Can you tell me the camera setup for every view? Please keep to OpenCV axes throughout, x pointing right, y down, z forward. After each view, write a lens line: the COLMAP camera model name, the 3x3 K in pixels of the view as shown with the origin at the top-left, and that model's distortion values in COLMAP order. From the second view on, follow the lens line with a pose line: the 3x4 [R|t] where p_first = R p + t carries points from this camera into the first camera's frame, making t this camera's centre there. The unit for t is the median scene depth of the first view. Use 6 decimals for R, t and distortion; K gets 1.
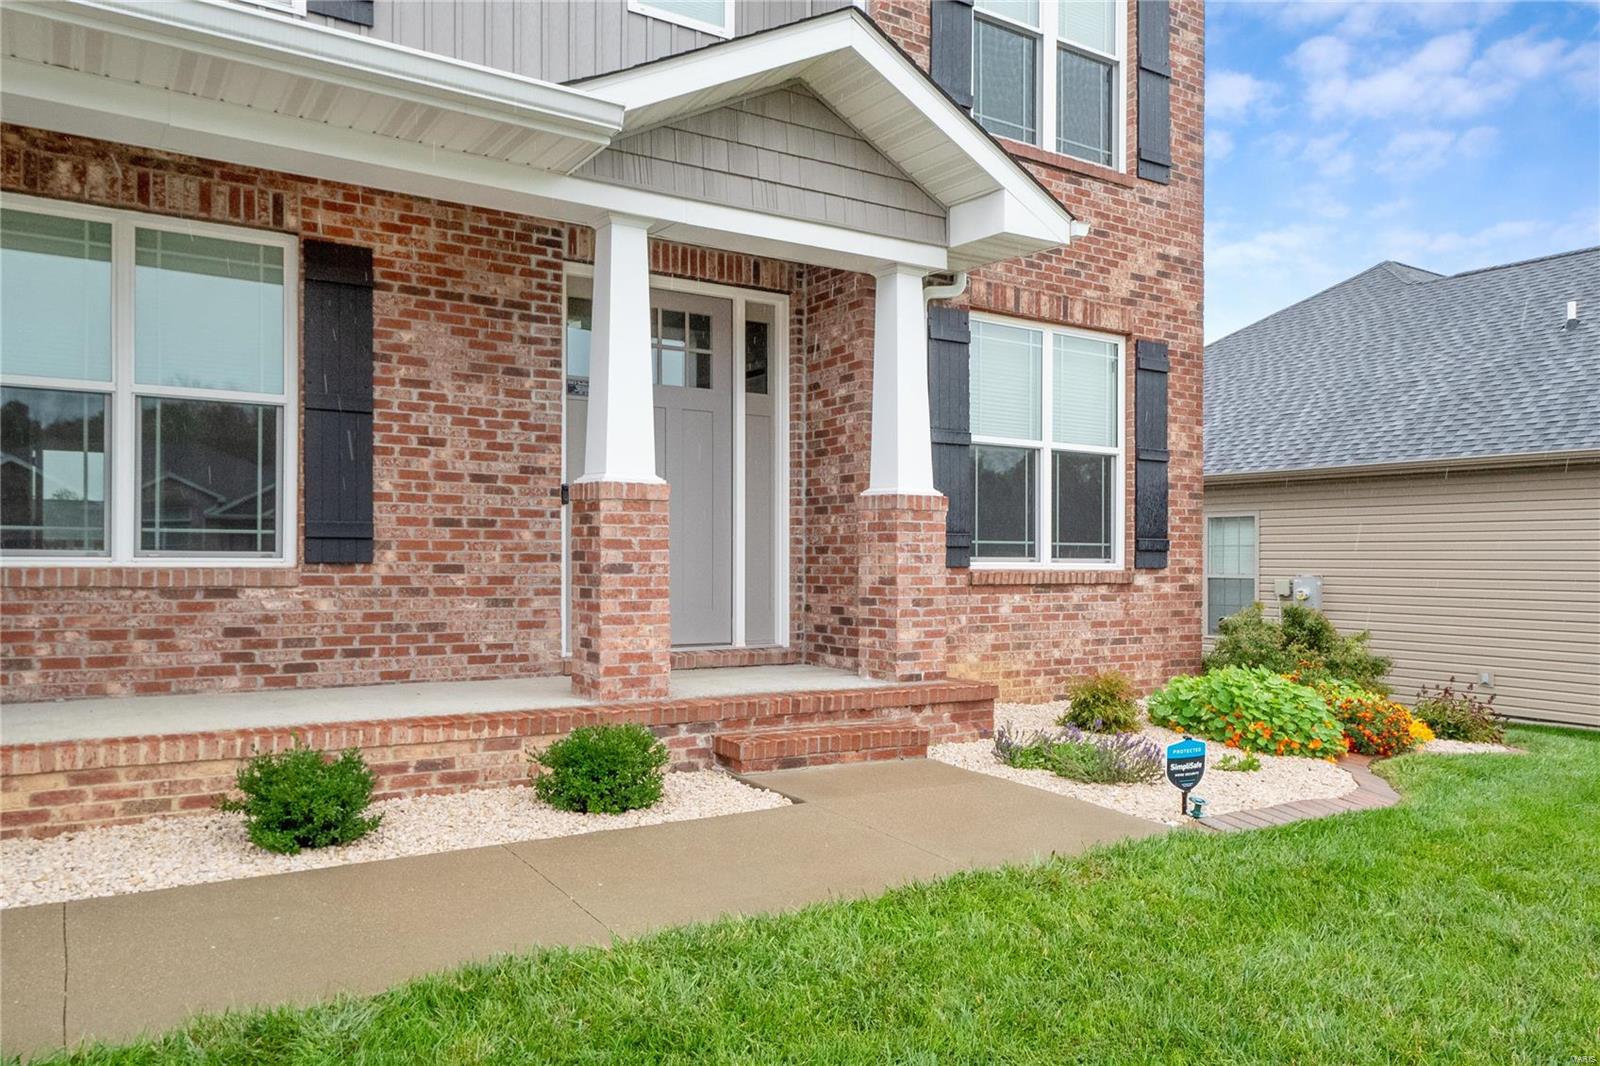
lens RADIAL K [[1163.6, 0, 723.1], [0, 1163.6, 522.2], [0, 0, 1]] dist [0.003080, 0.002956]
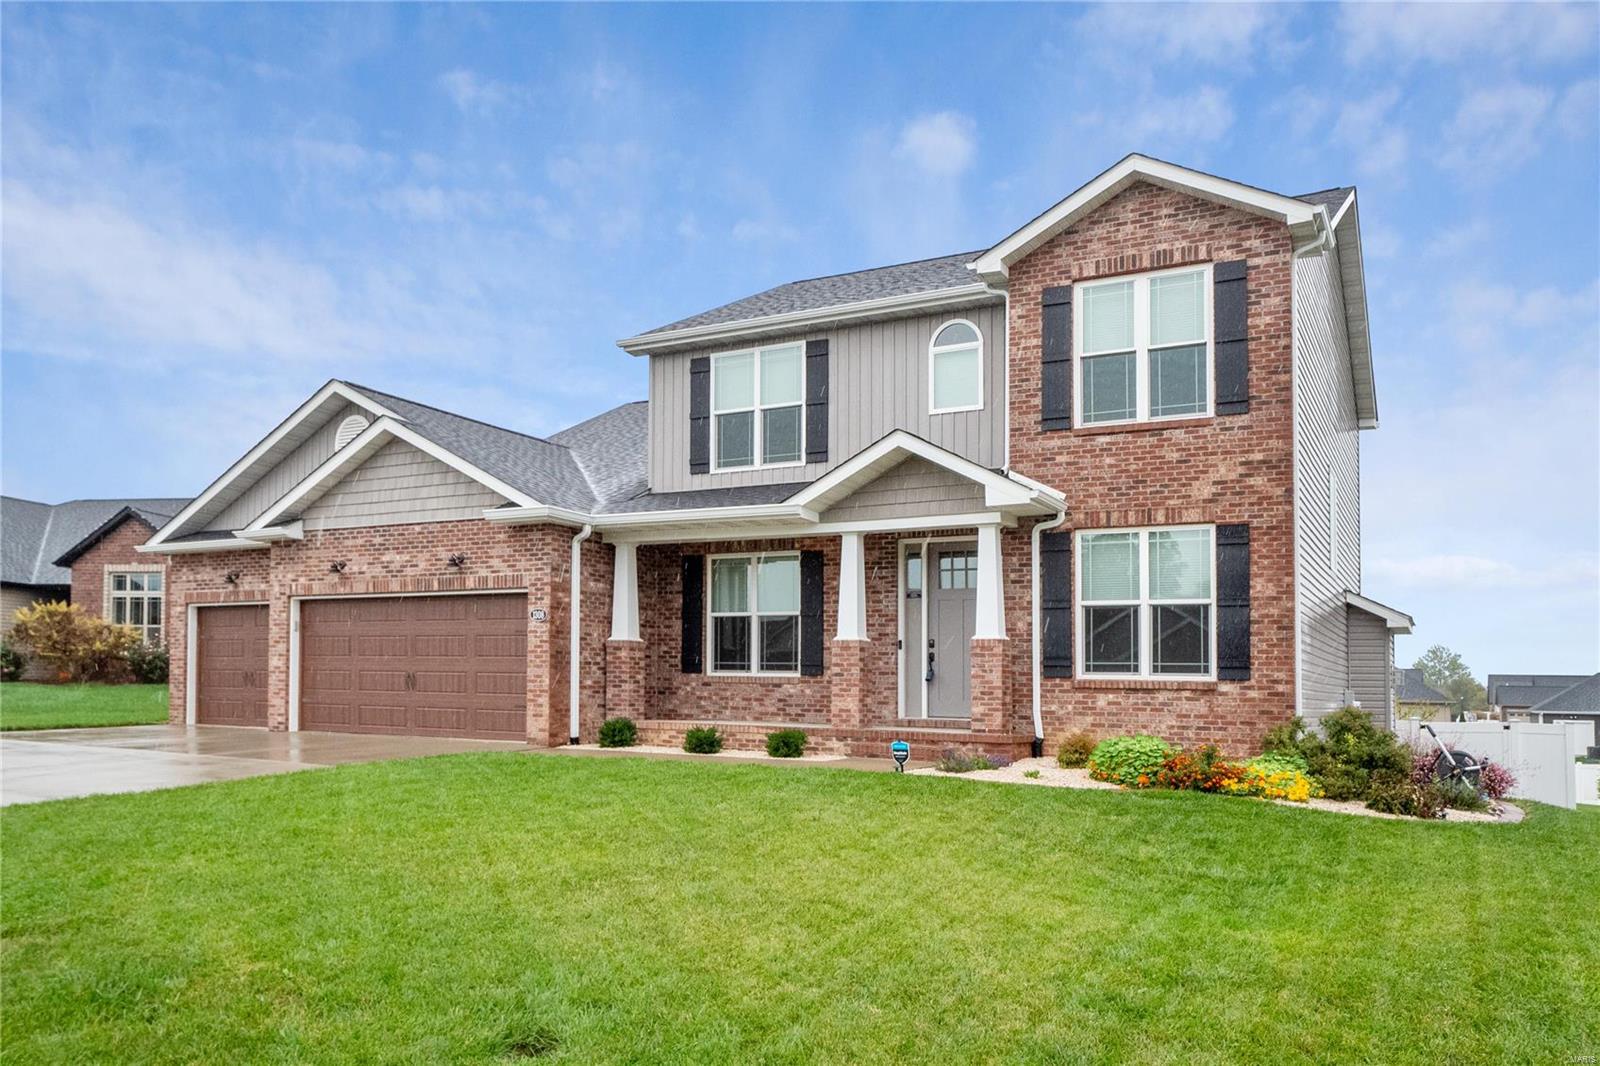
lens RADIAL K [[1412.3, 0, 799.5], [0, 1412.3, 594.1], [0, 0, 1]] dist [0.004488, 0.003050]
pose [[0.417485, -0.066131, -0.906274, 1.964201], [0.007895, 0.997575, -0.069156, 0.056947], [0.908650, 0.021716, 0.416994, -0.257591]]
